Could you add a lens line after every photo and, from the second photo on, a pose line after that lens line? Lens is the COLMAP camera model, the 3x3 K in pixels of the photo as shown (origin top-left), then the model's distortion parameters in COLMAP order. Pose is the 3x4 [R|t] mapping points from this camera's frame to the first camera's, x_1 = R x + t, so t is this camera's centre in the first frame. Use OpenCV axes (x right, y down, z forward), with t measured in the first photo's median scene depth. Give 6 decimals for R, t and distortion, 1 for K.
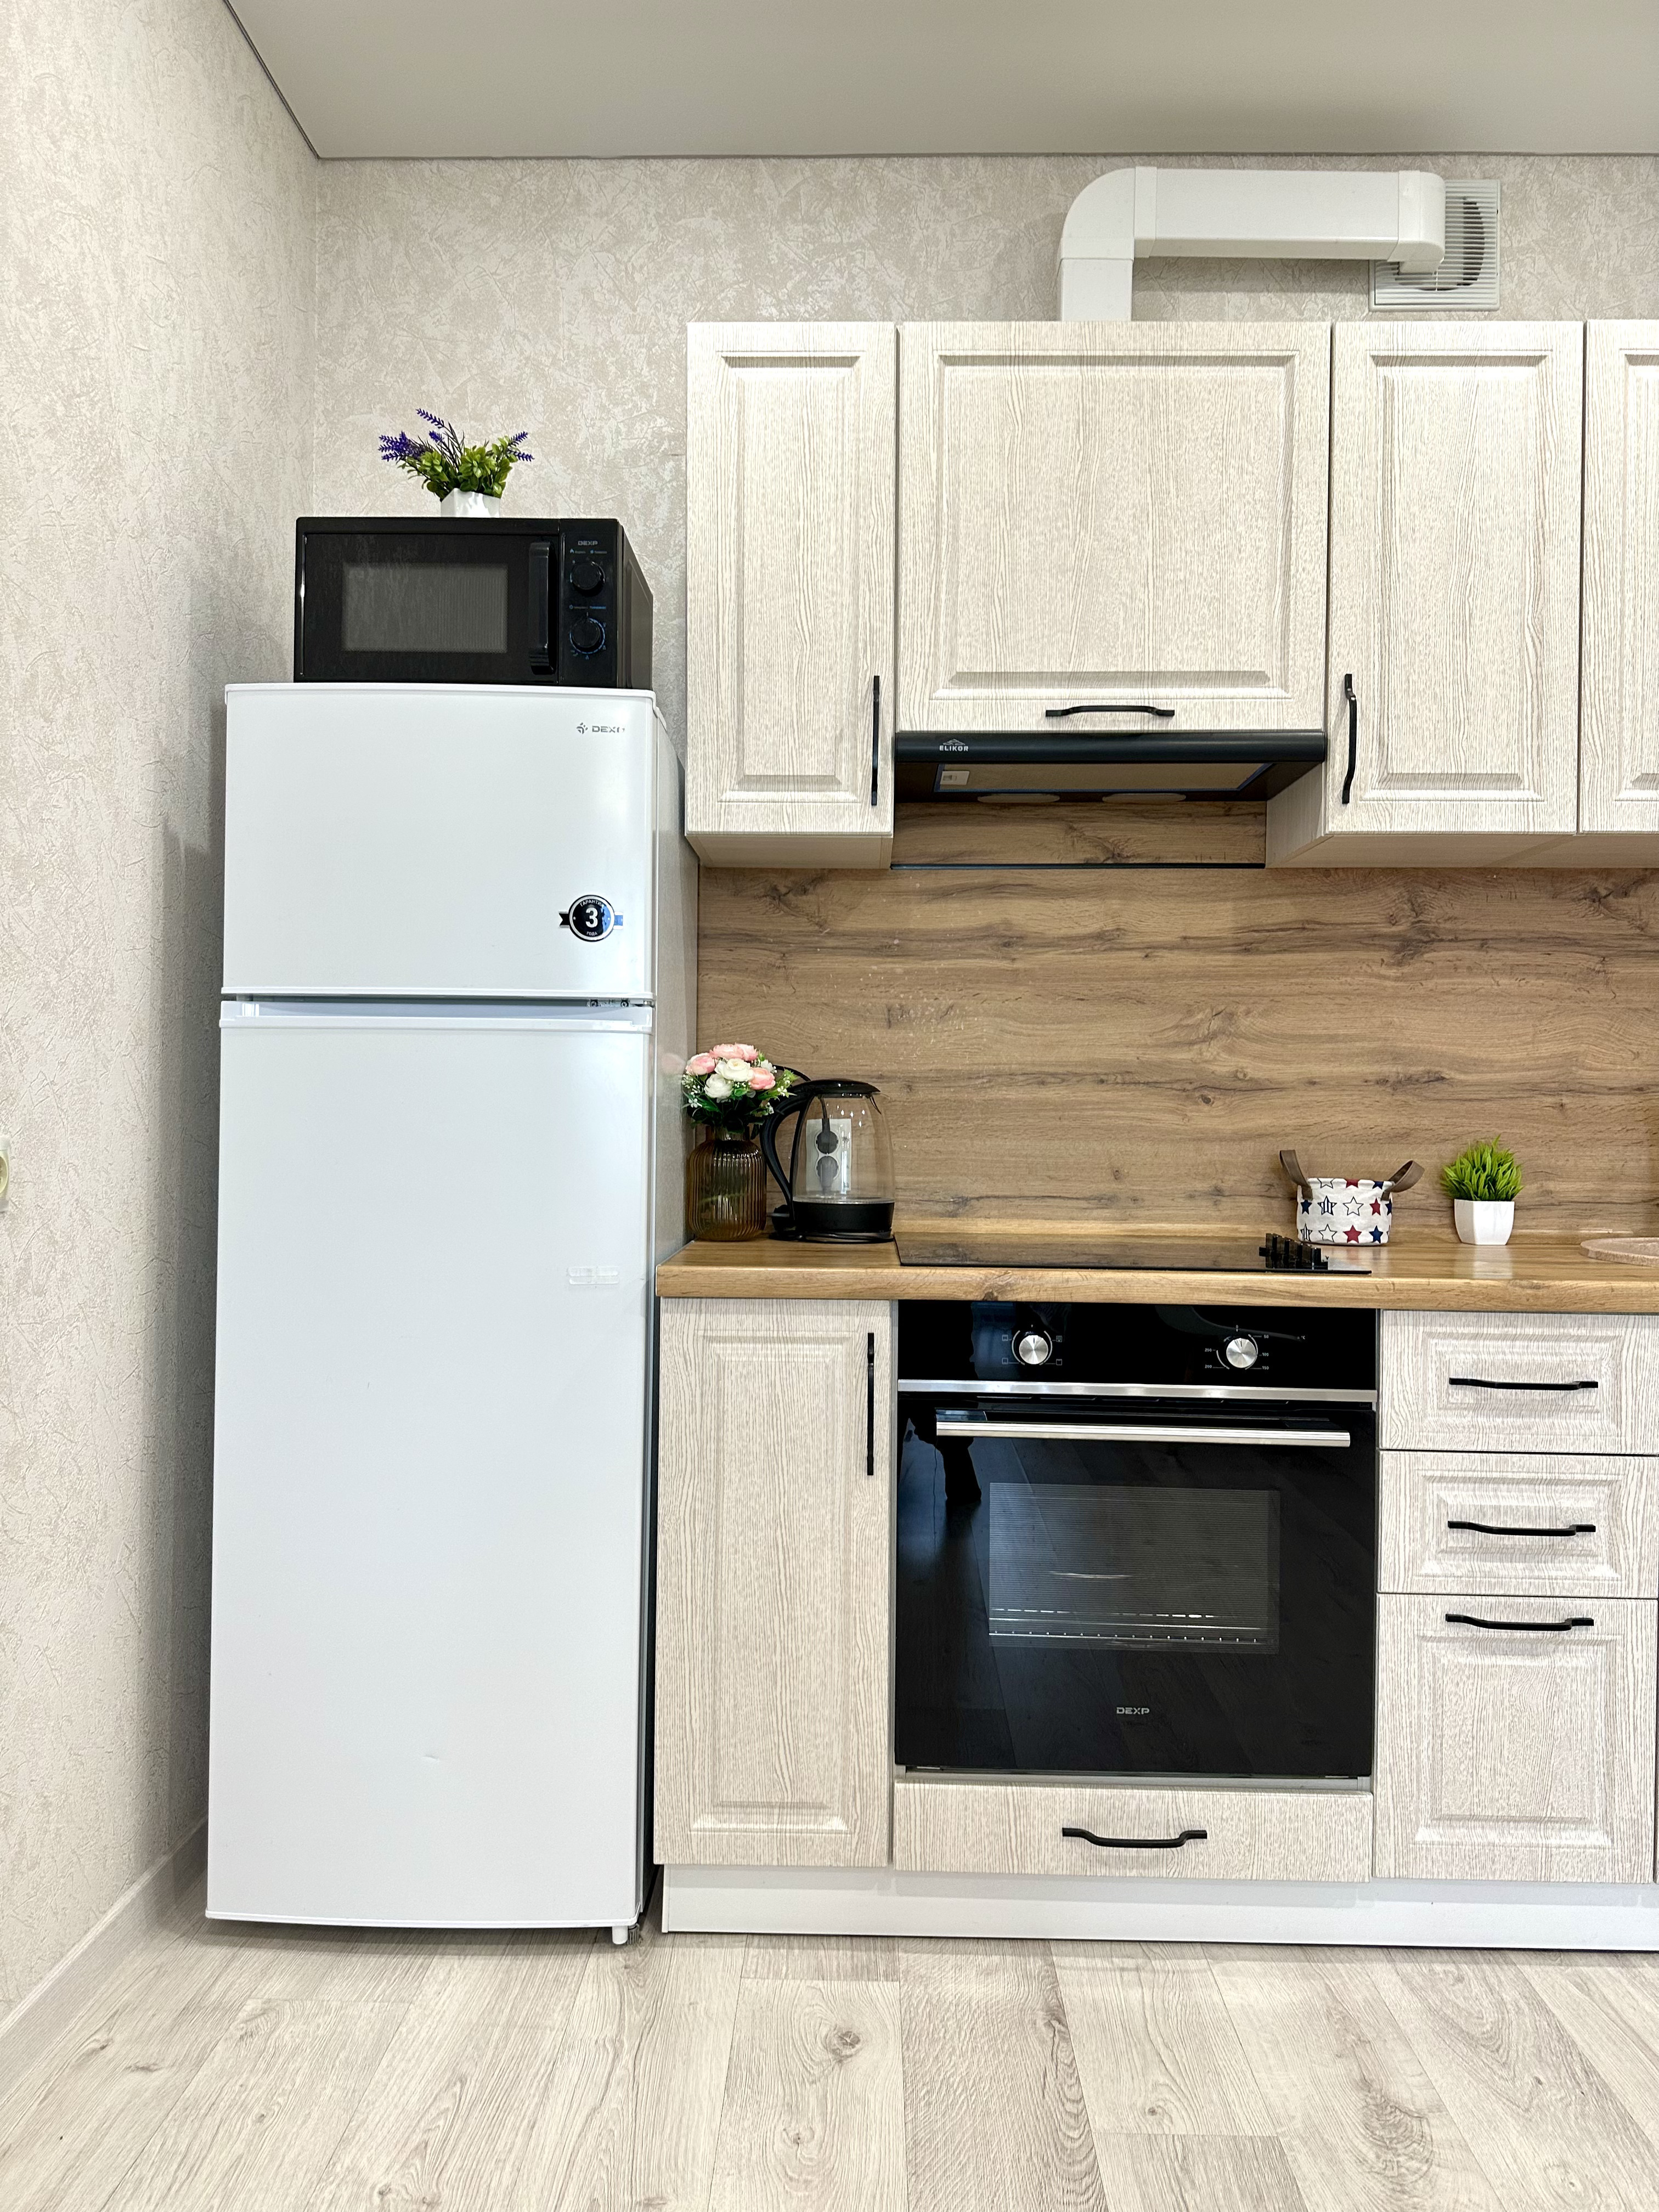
lens RADIAL K [[1561.3, 0, 816.8], [0, 1561.3, 1122.0], [0, 0, 1]] dist [0.069345, -0.086999]
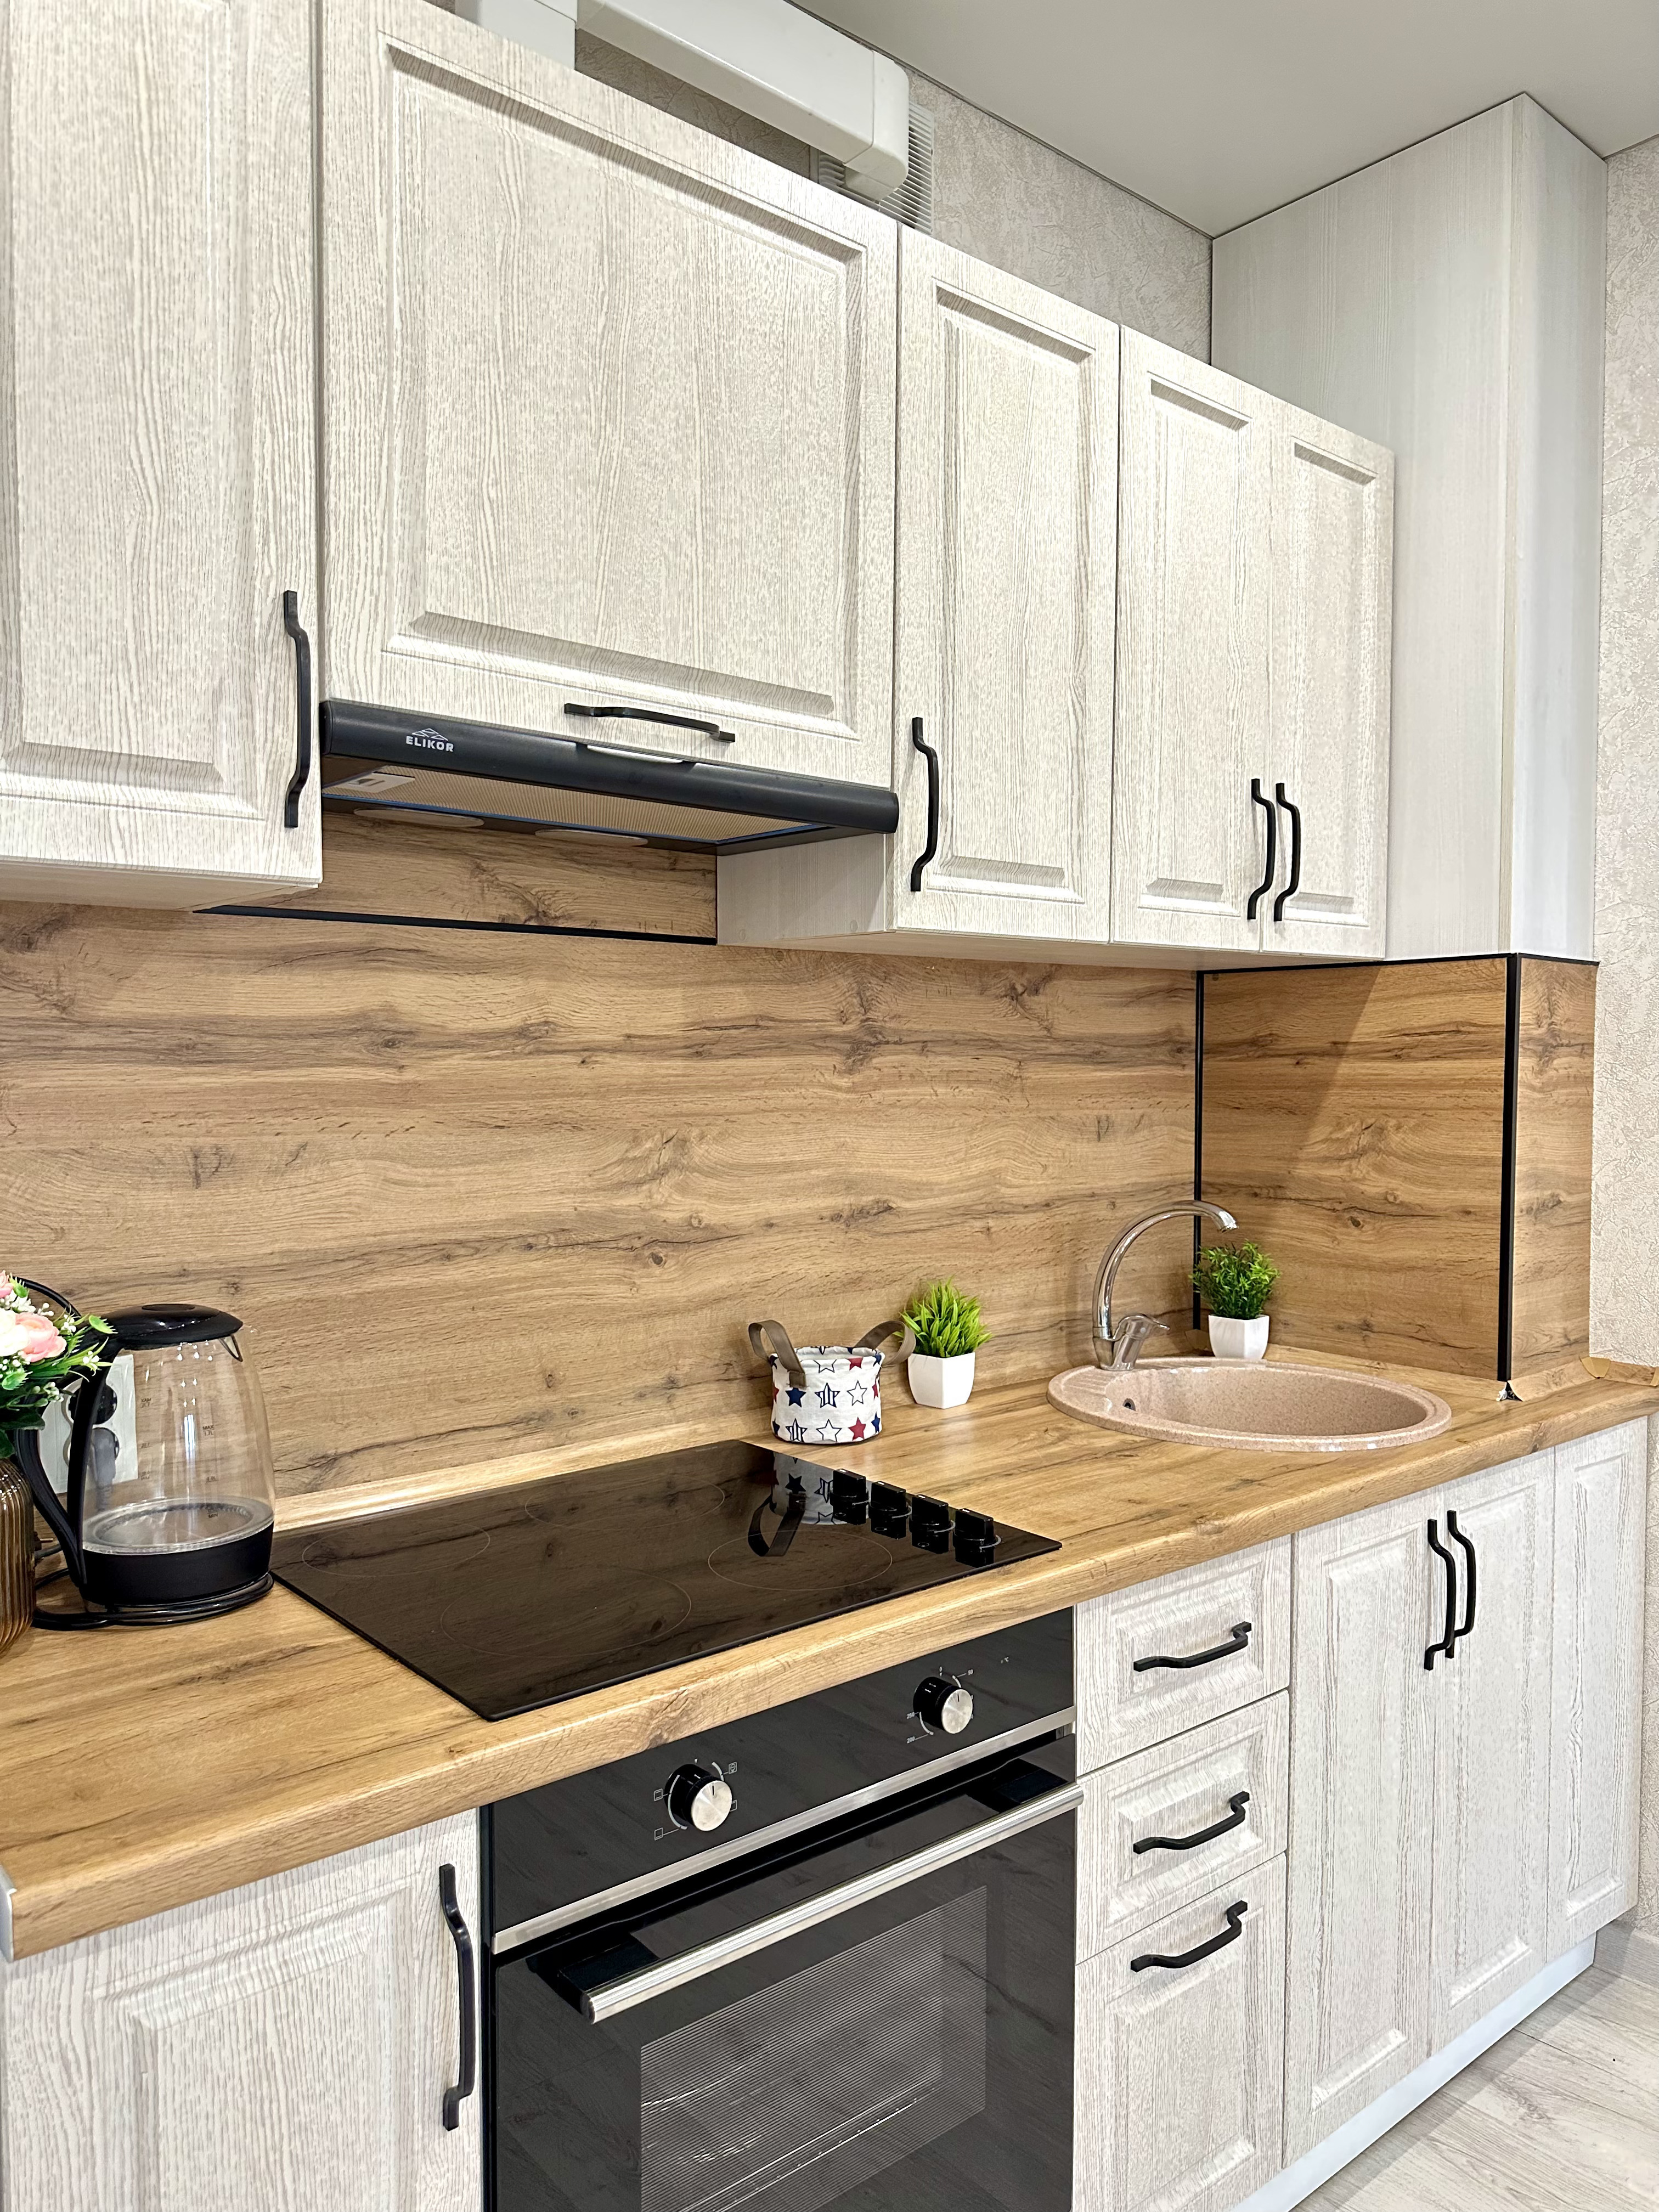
lens RADIAL K [[1561.3, 0, 828.5], [0, 1561.3, 1112.8], [0, 0, 1]] dist [0.069345, -0.086999]
pose [[0.744066, -0.033415, 0.667270, -0.176901], [0.010454, 0.999209, 0.038380, -0.111939], [-0.668024, -0.021581, 0.743827, 0.421753]]
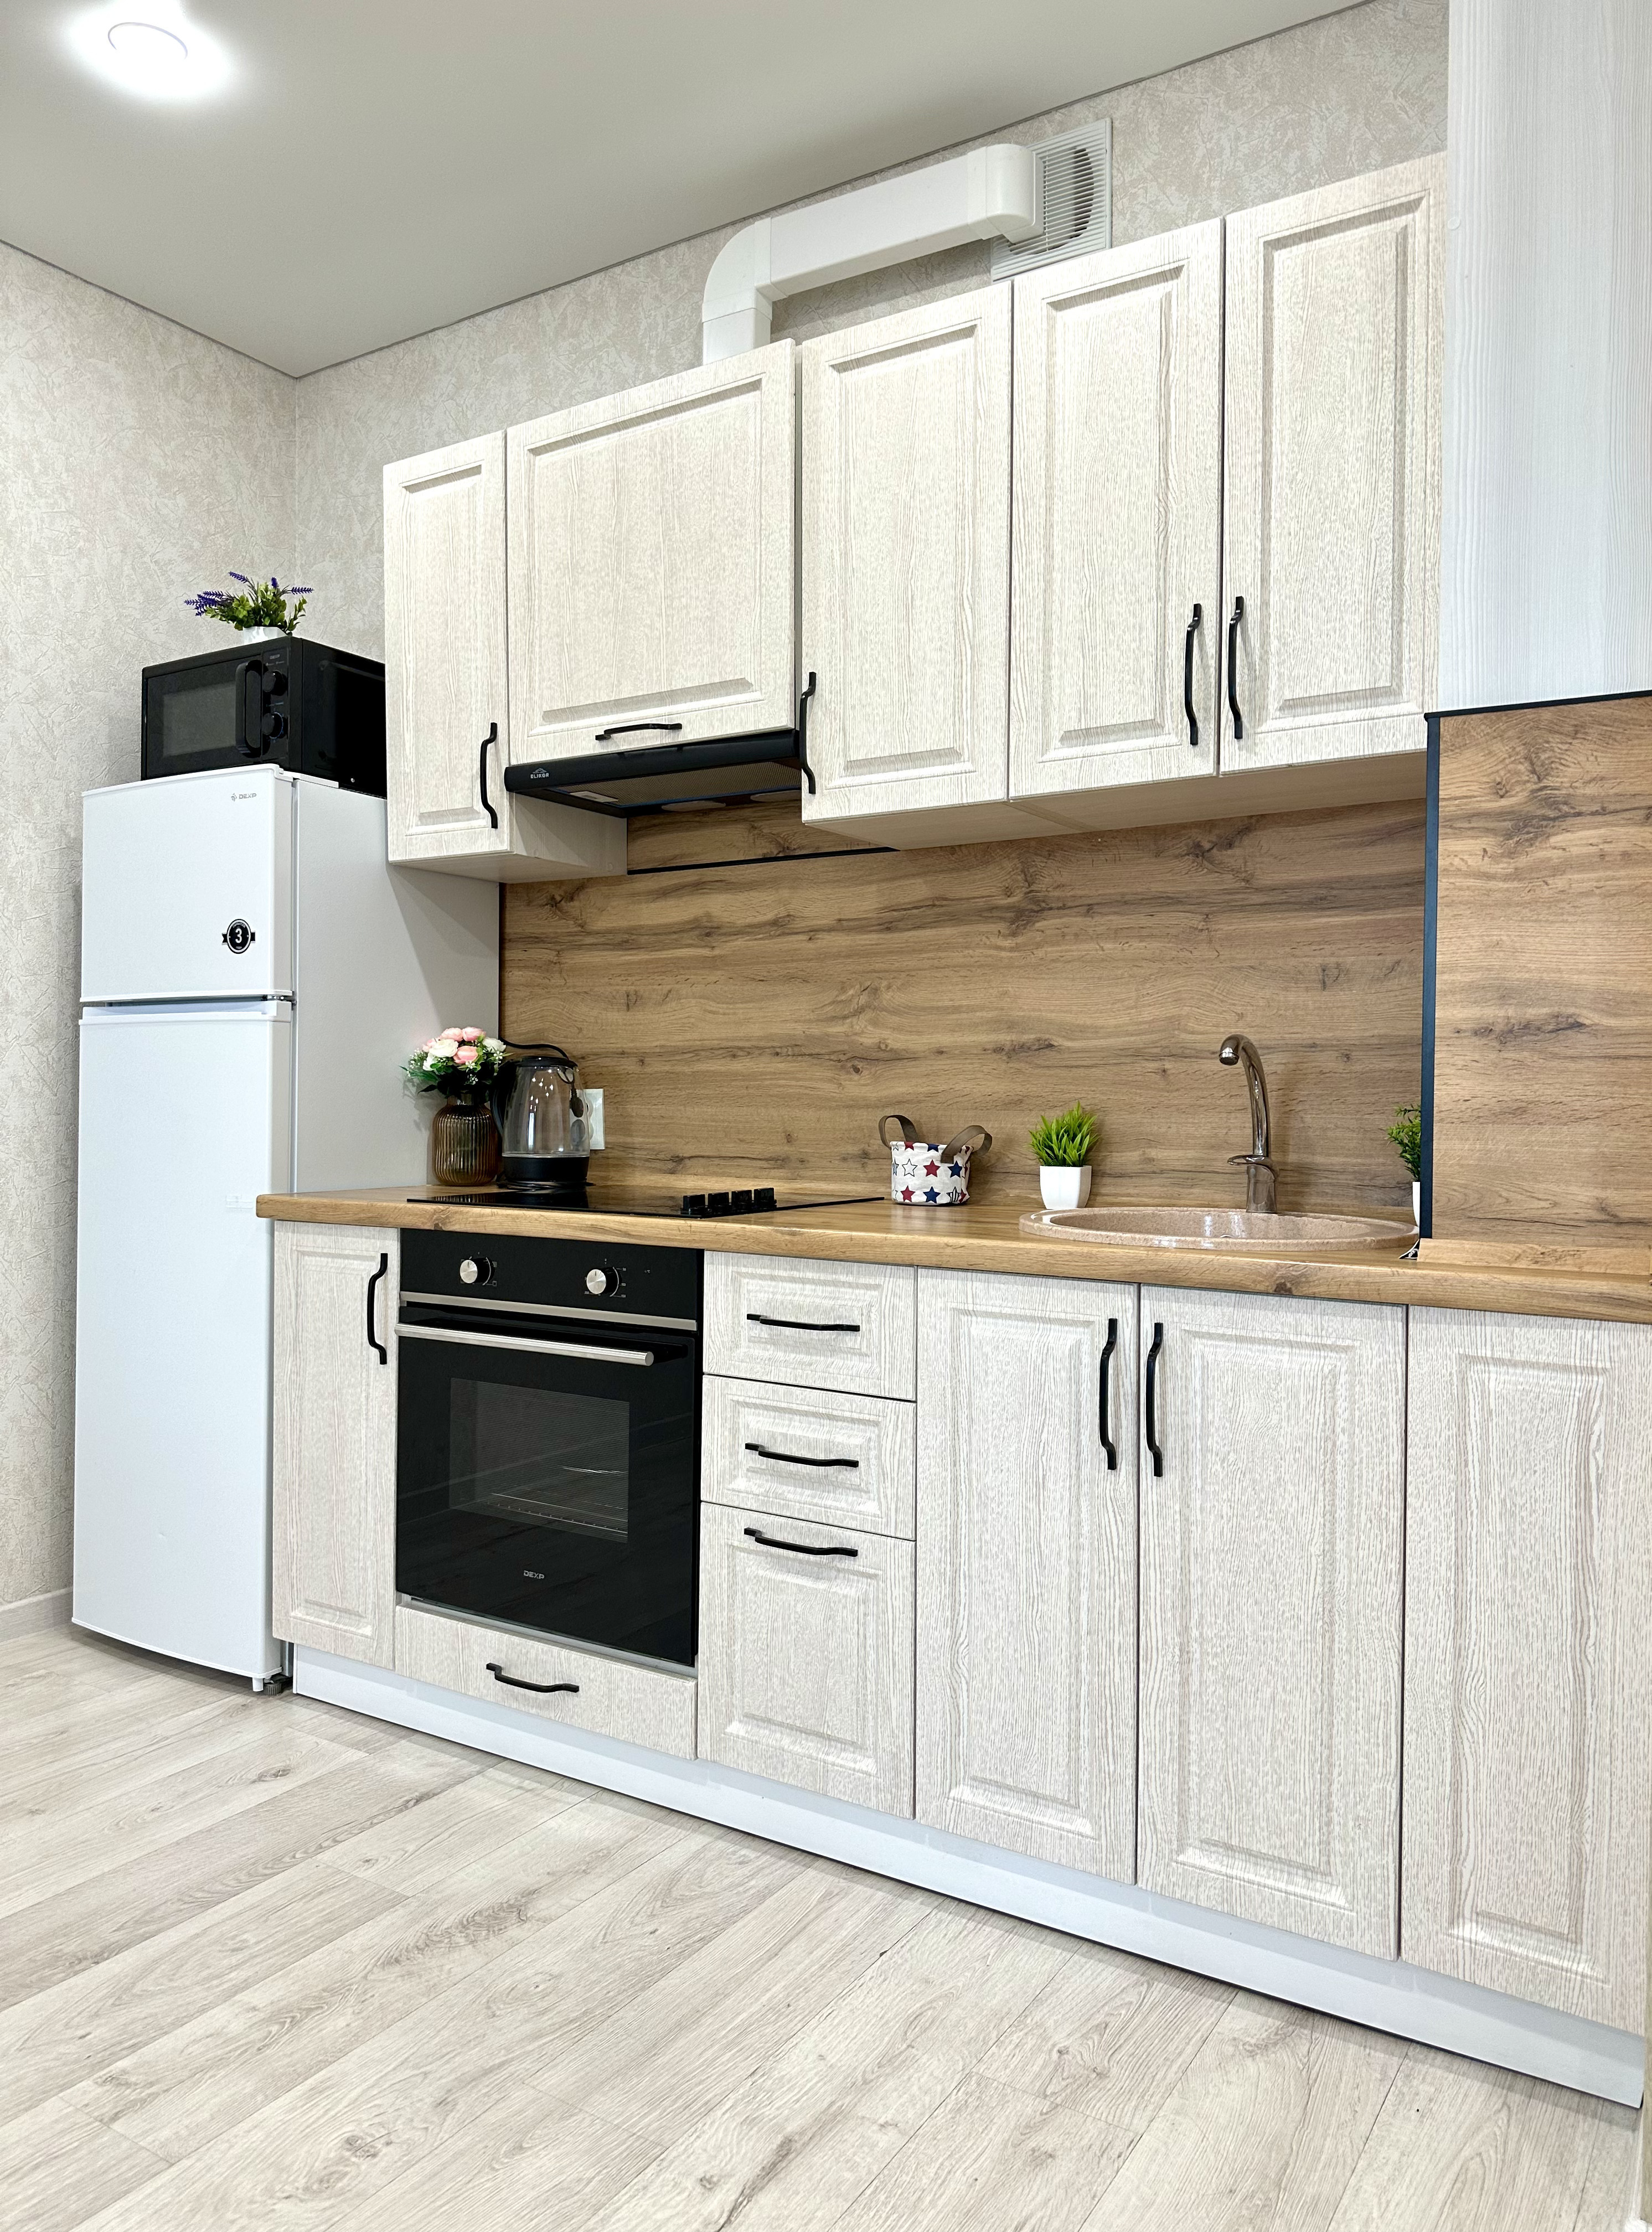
lens RADIAL K [[1575.5, 0, 841.8], [0, 1575.5, 1134.6], [0, 0, 1]] dist [0.069345, -0.086999]
pose [[0.857921, 0.009938, -0.513685, 0.816830], [-0.004252, 0.999916, 0.012243, 0.017601], [0.513764, -0.008320, 0.857892, 0.070079]]
